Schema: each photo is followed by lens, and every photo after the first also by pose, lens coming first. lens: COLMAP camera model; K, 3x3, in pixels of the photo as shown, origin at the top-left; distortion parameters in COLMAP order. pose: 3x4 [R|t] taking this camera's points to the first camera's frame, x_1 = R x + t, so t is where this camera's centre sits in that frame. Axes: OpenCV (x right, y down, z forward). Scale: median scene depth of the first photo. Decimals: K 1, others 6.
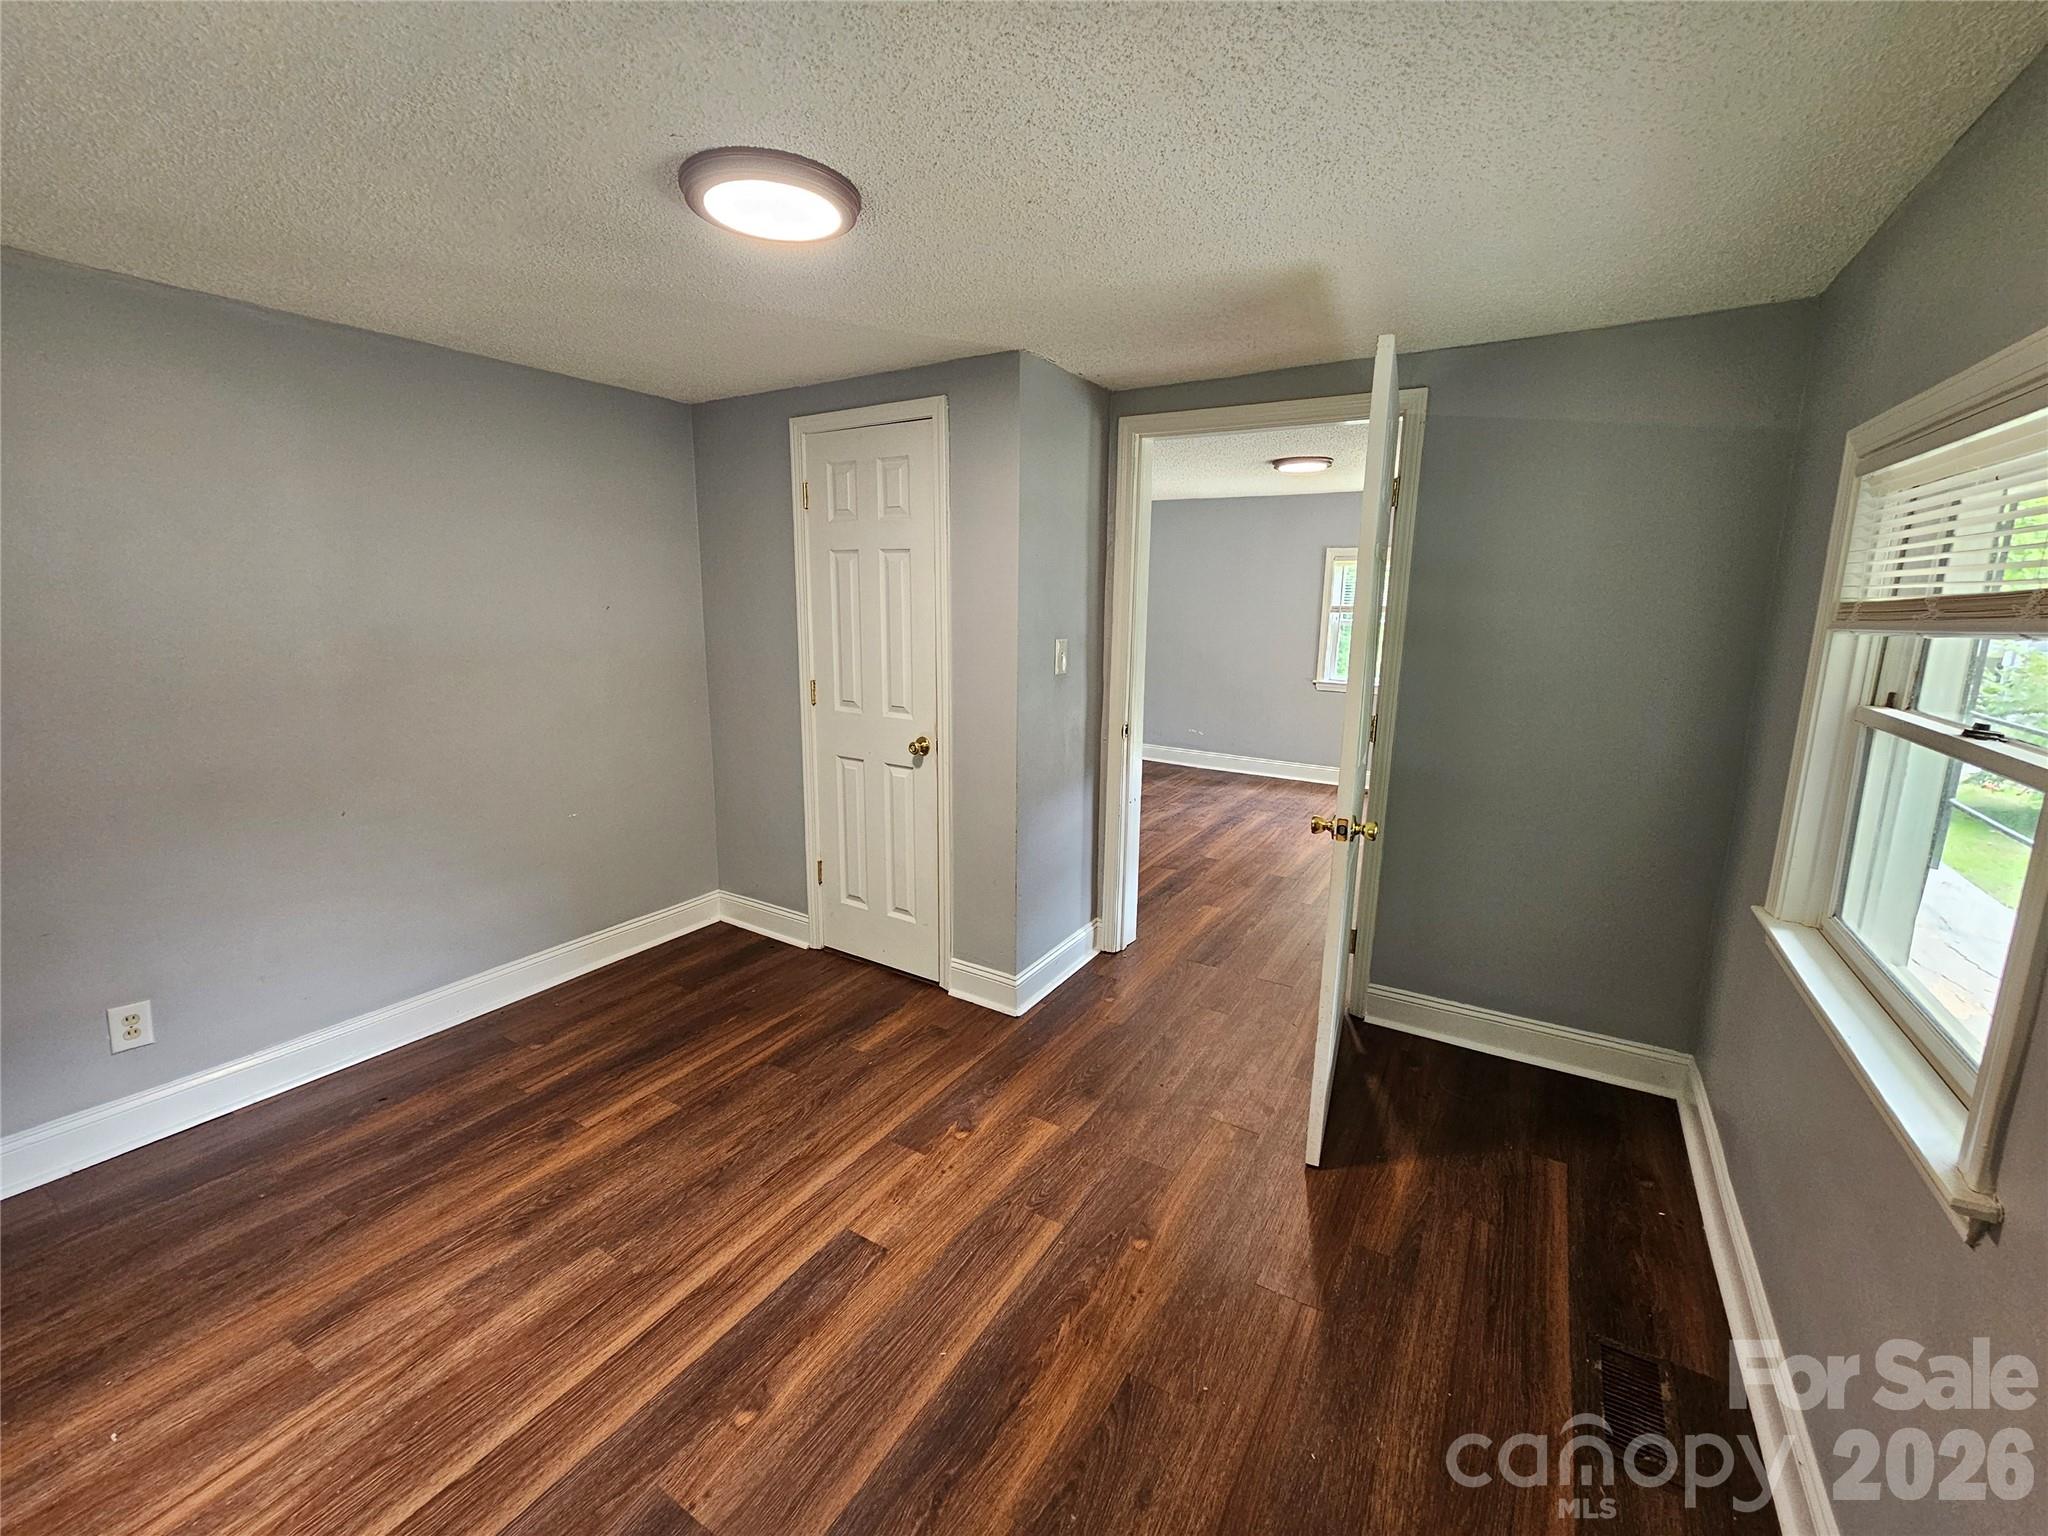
lens RADIAL K [[840.5, 0, 1016.5], [0, 840.5, 757.1], [0, 0, 1]] dist [-0.002161, -0.000056]
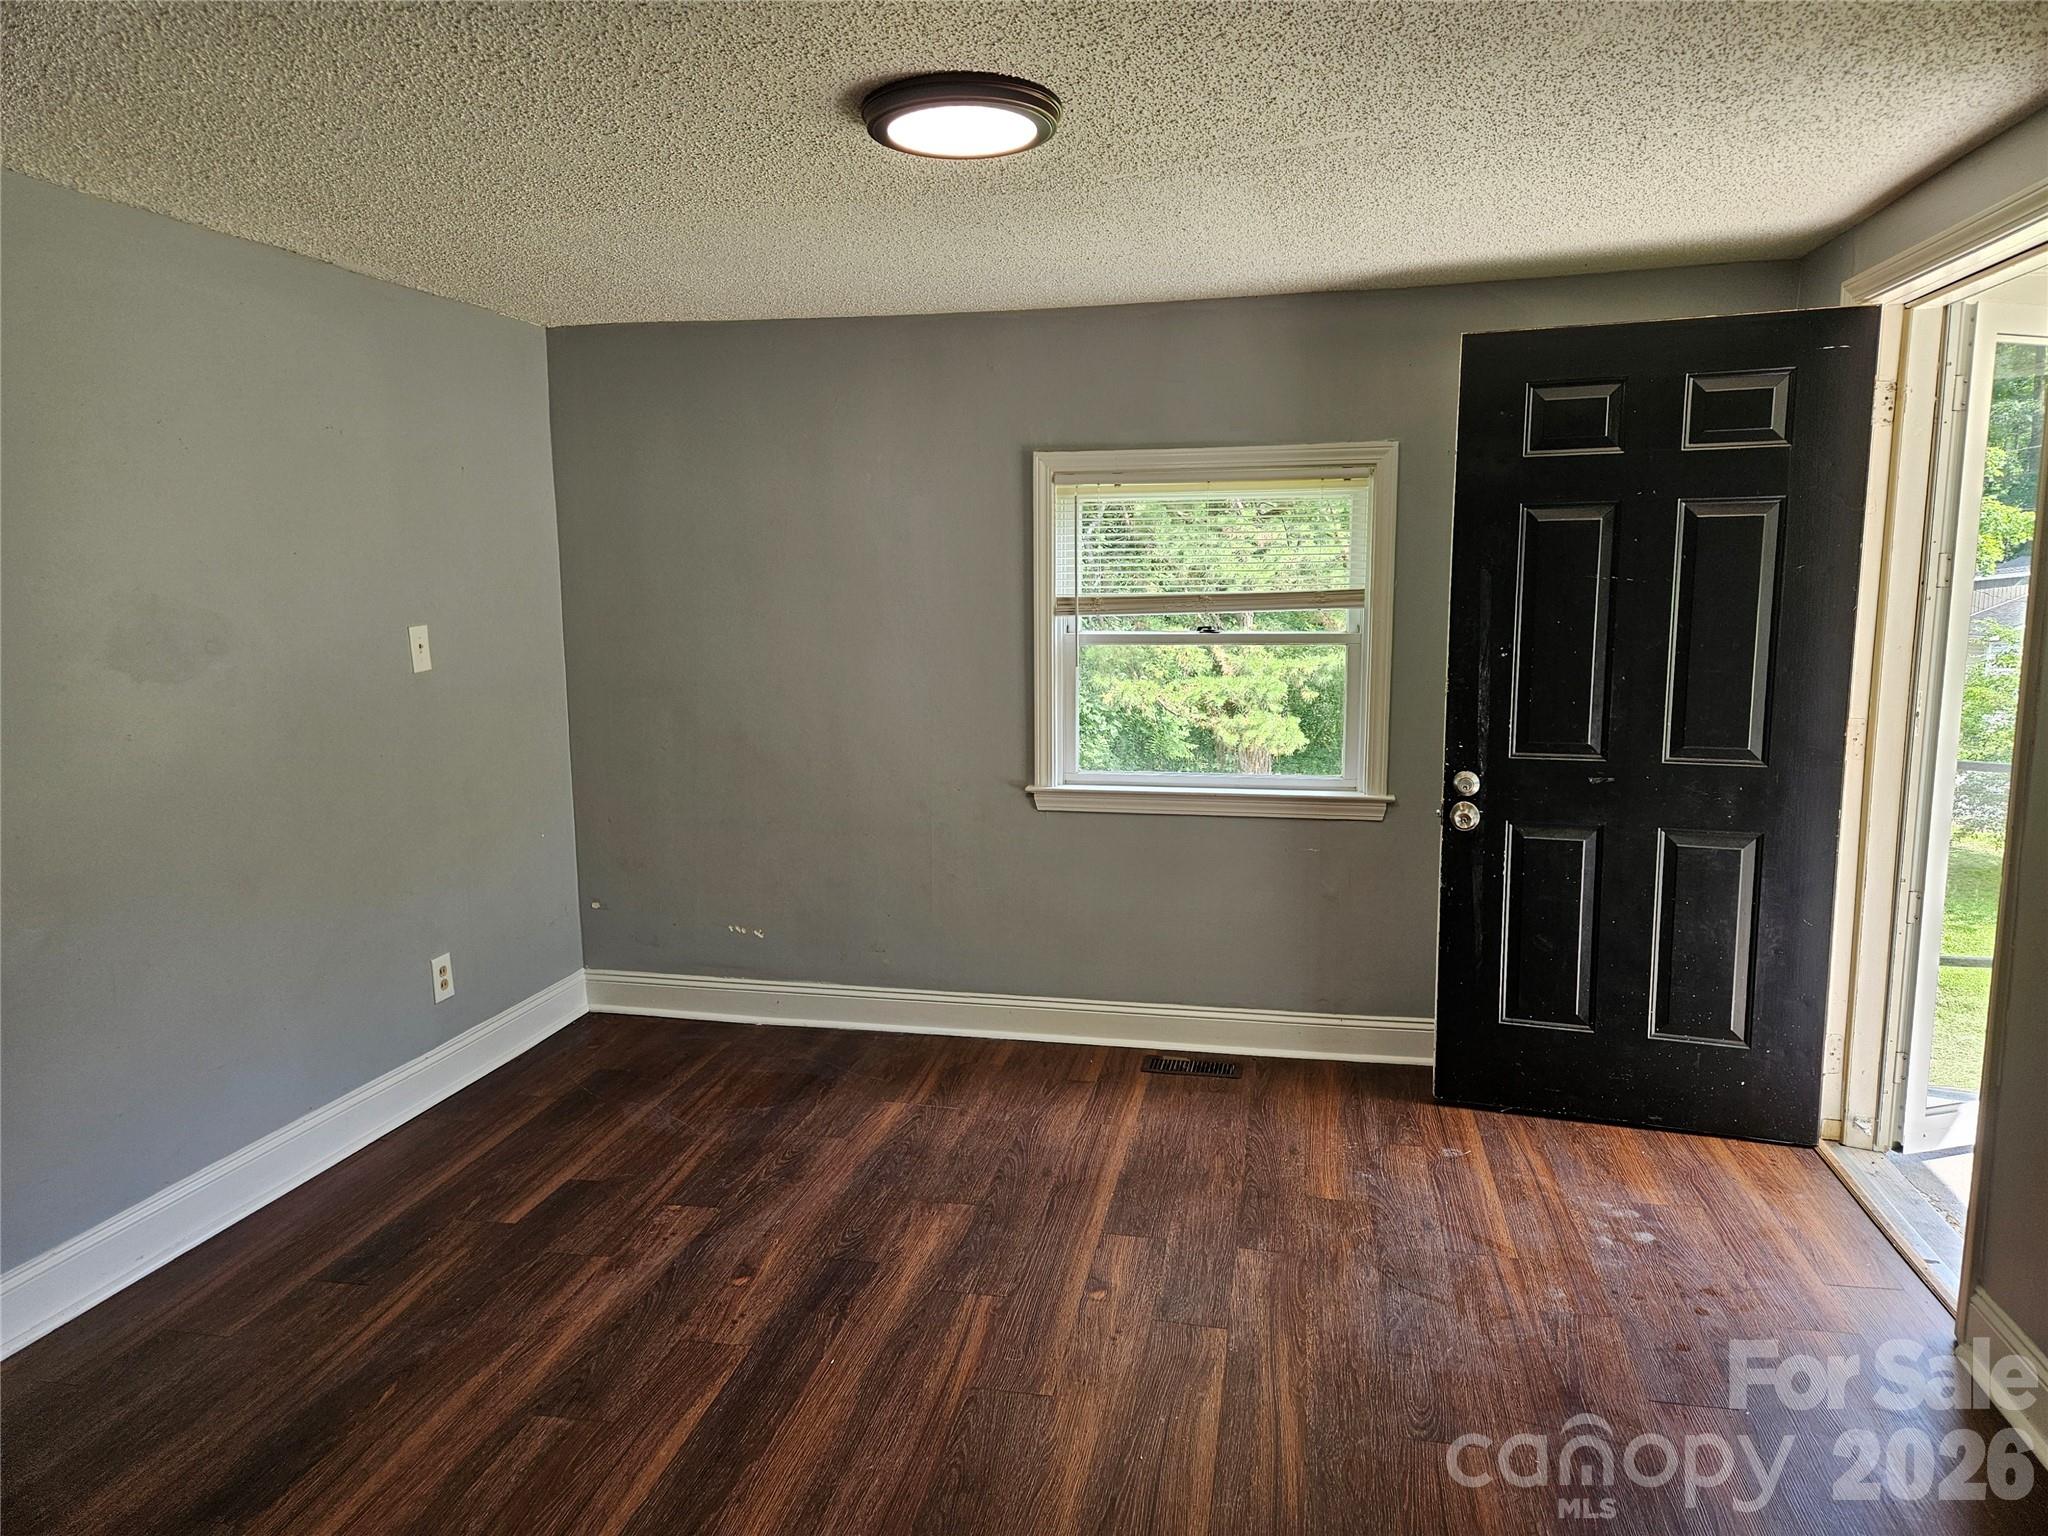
lens RADIAL K [[1369.0, 0, 1023.2], [0, 1369.0, 759.4], [0, 0, 1]] dist [0.059534, -0.045387]
pose [[0.933442, -0.061996, 0.353330, 0.347226], [0.083264, 0.995497, -0.045301, -0.206572], [-0.348930, 0.071705, 0.934401, 1.104048]]
